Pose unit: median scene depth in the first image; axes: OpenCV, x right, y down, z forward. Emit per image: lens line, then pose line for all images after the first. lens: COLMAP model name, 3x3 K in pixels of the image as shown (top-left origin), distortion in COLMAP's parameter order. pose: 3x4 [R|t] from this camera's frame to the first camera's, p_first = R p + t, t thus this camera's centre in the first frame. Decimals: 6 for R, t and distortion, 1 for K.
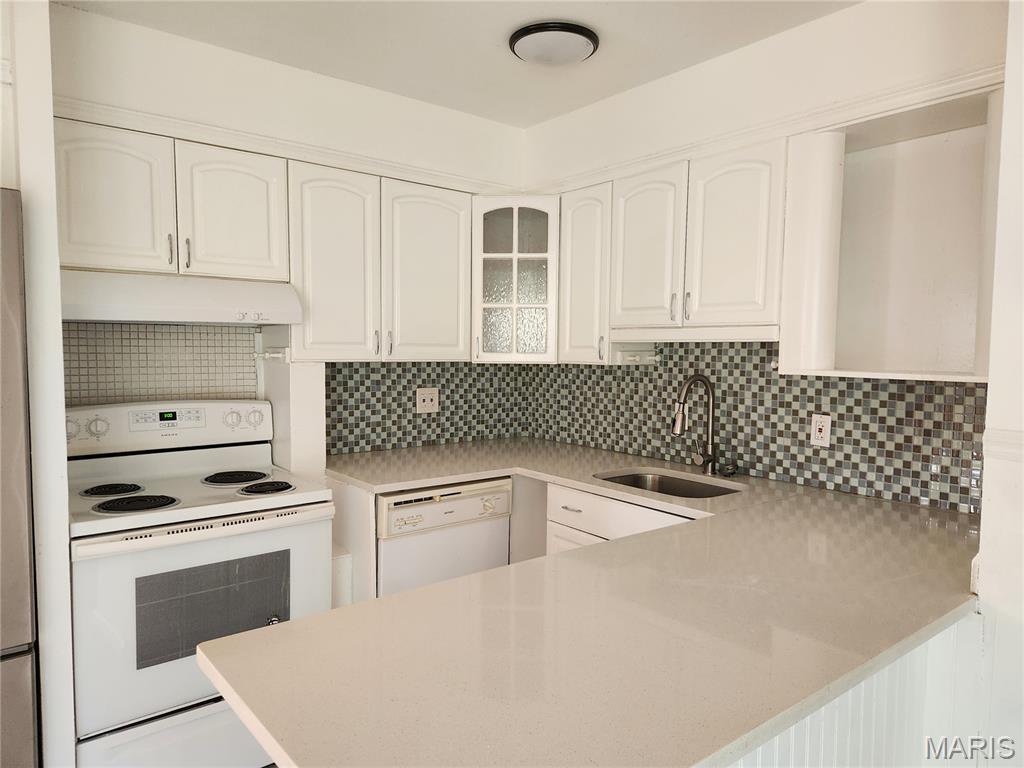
lens RADIAL K [[685.1, 0, 512.0], [0, 685.1, 384.0], [0, 0, 1]] dist [0.066603, -0.054038]
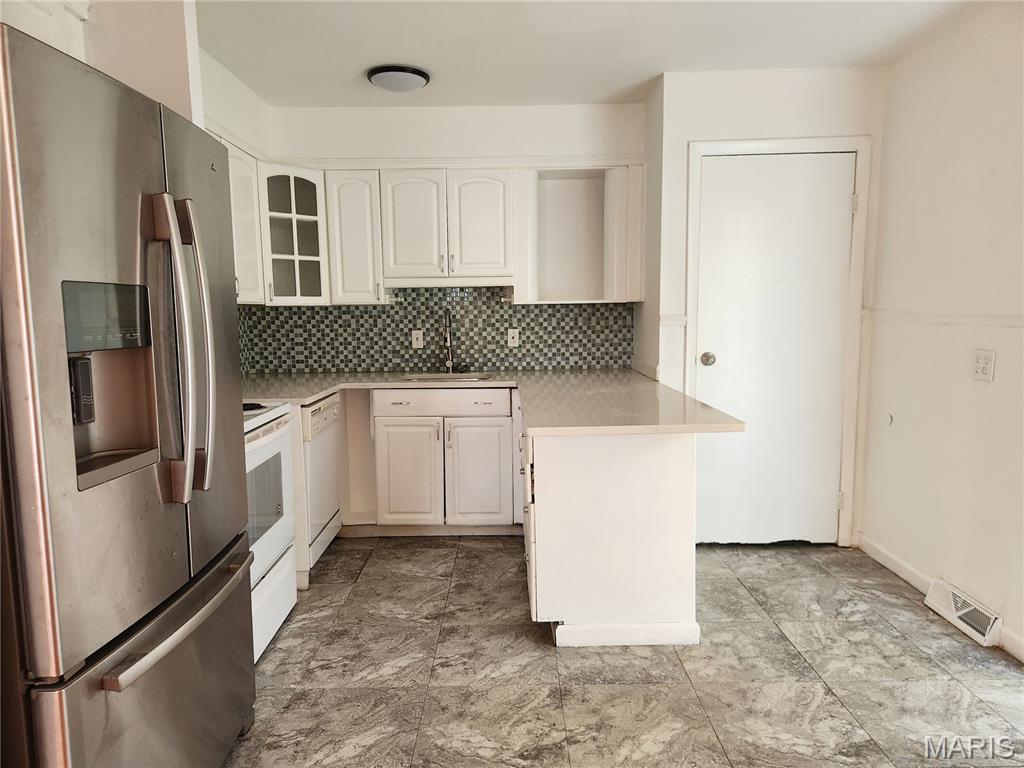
lens RADIAL K [[685.1, 0, 512.0], [0, 685.1, 384.0], [0, 0, 1]] dist [0.066603, -0.054038]
pose [[0.611293, -0.107214, 0.784109, -0.858787], [0.063185, 0.994230, 0.086686, 0.030026], [-0.788878, -0.003446, 0.614540, -0.063581]]
